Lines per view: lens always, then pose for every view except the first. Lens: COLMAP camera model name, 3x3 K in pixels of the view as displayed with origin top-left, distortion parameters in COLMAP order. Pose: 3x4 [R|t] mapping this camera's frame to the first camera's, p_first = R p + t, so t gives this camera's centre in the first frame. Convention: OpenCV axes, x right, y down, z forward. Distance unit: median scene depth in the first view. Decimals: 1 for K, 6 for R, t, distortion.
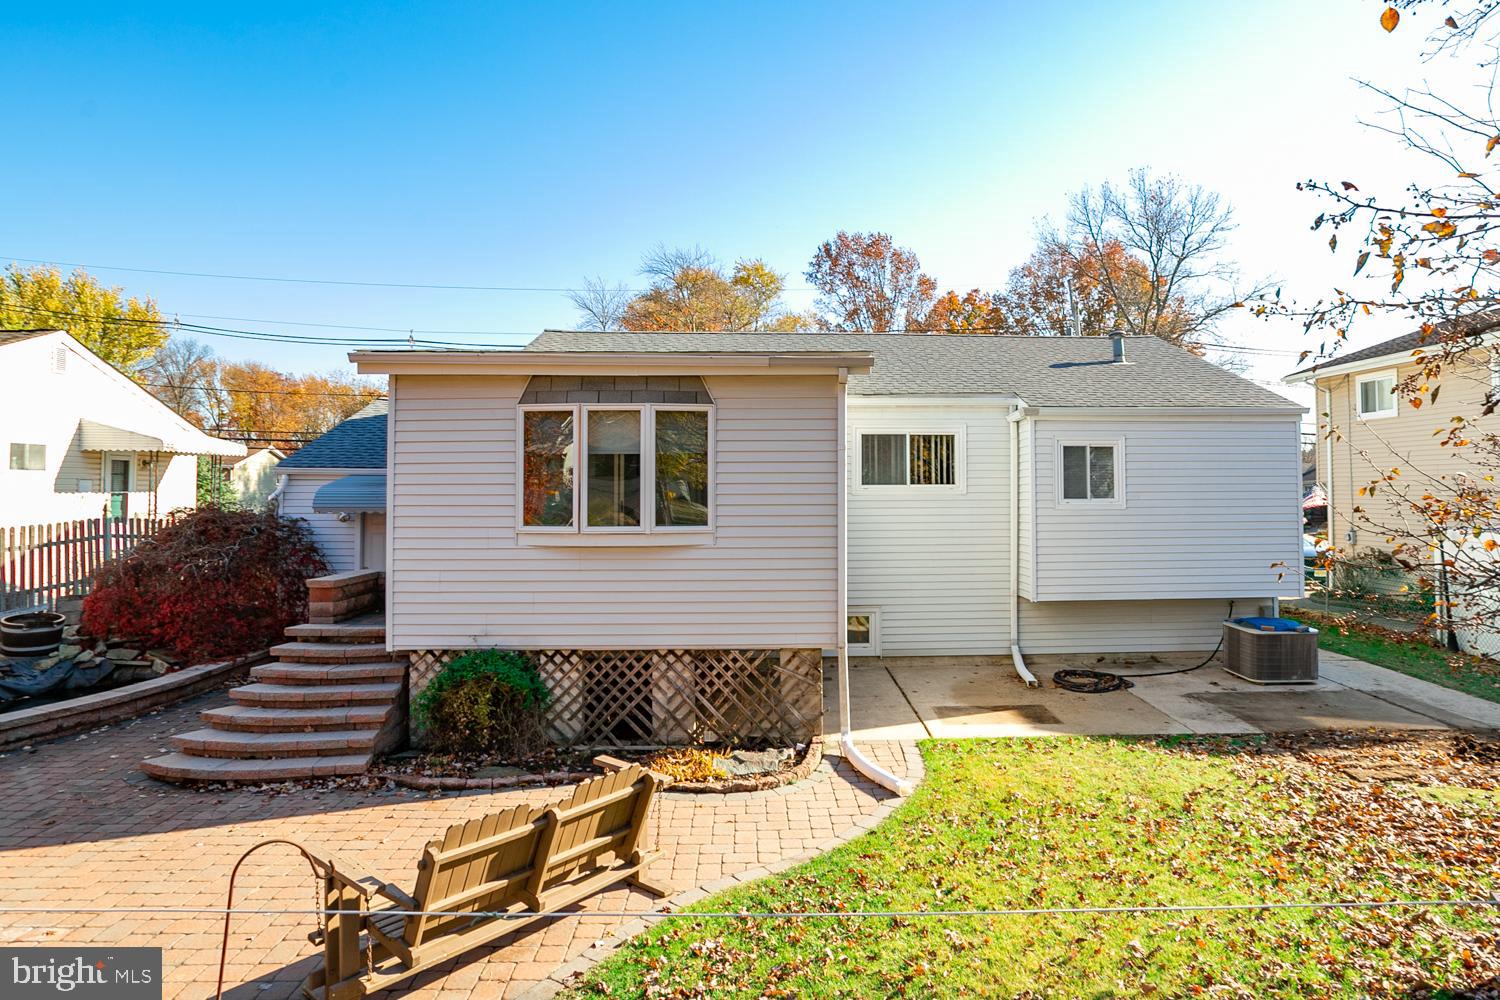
lens RADIAL K [[776.2, 0, 750.0], [0, 776.2, 500.0], [0, 0, 1]] dist [-0.048842, 0.034082]
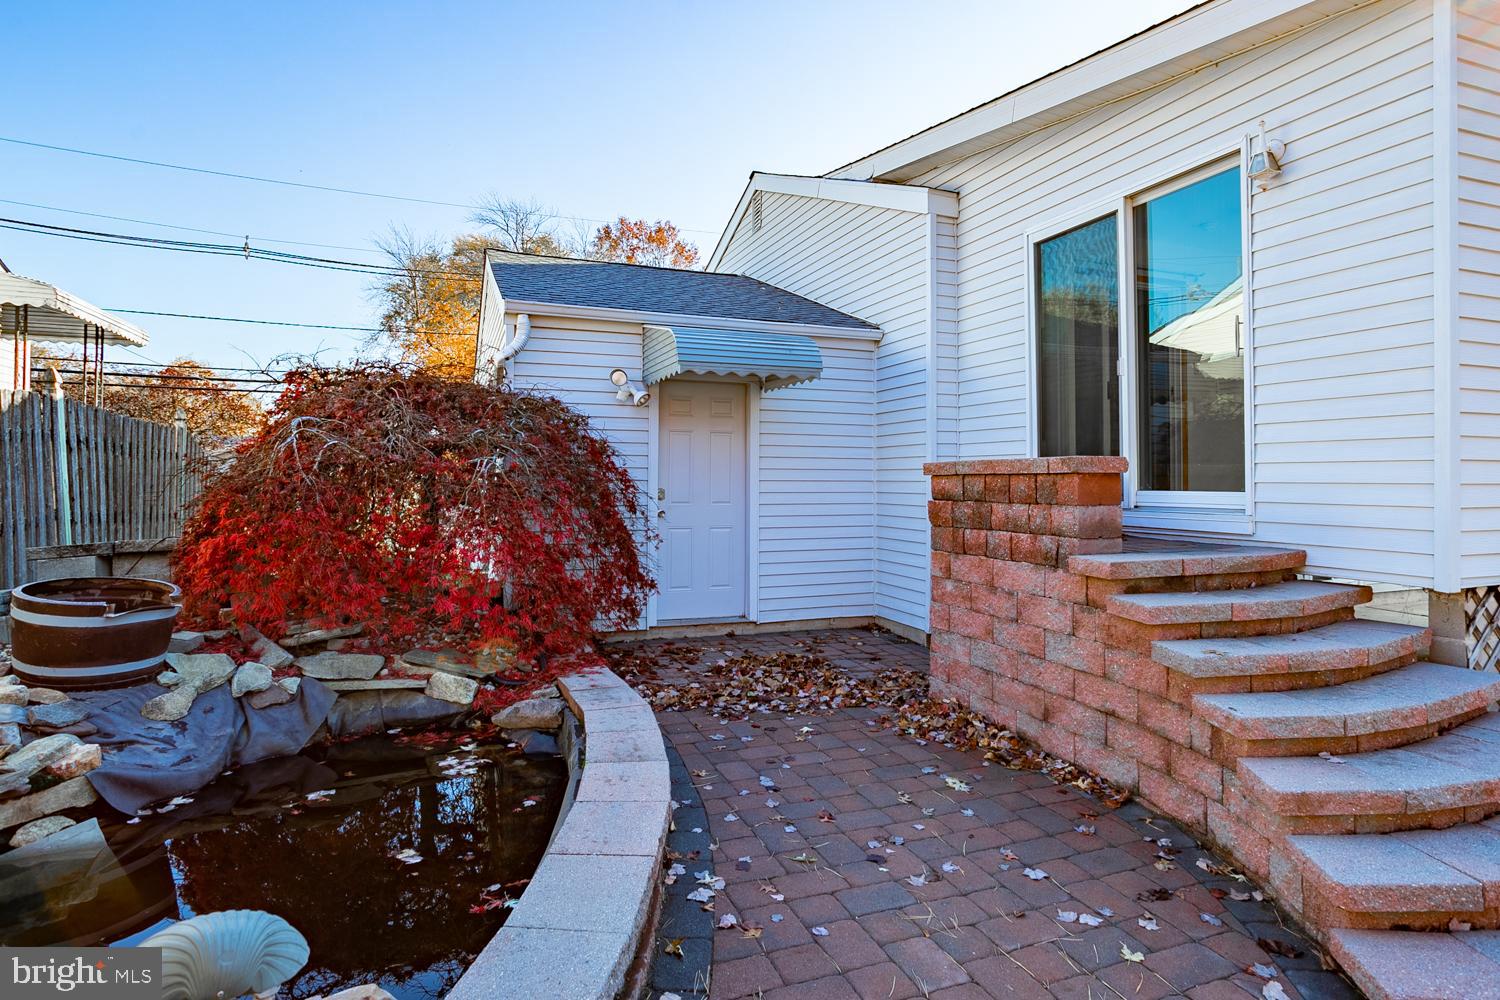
lens RADIAL K [[733.2, 0, 750.0], [0, 733.2, 500.0], [0, 0, 1]] dist [-0.044538, 0.028273]
pose [[0.951460, 0.000213, 0.307774, -0.691214], [-0.009110, 0.999581, 0.027470, 0.091349], [-0.307639, -0.028941, 0.951063, 0.520661]]
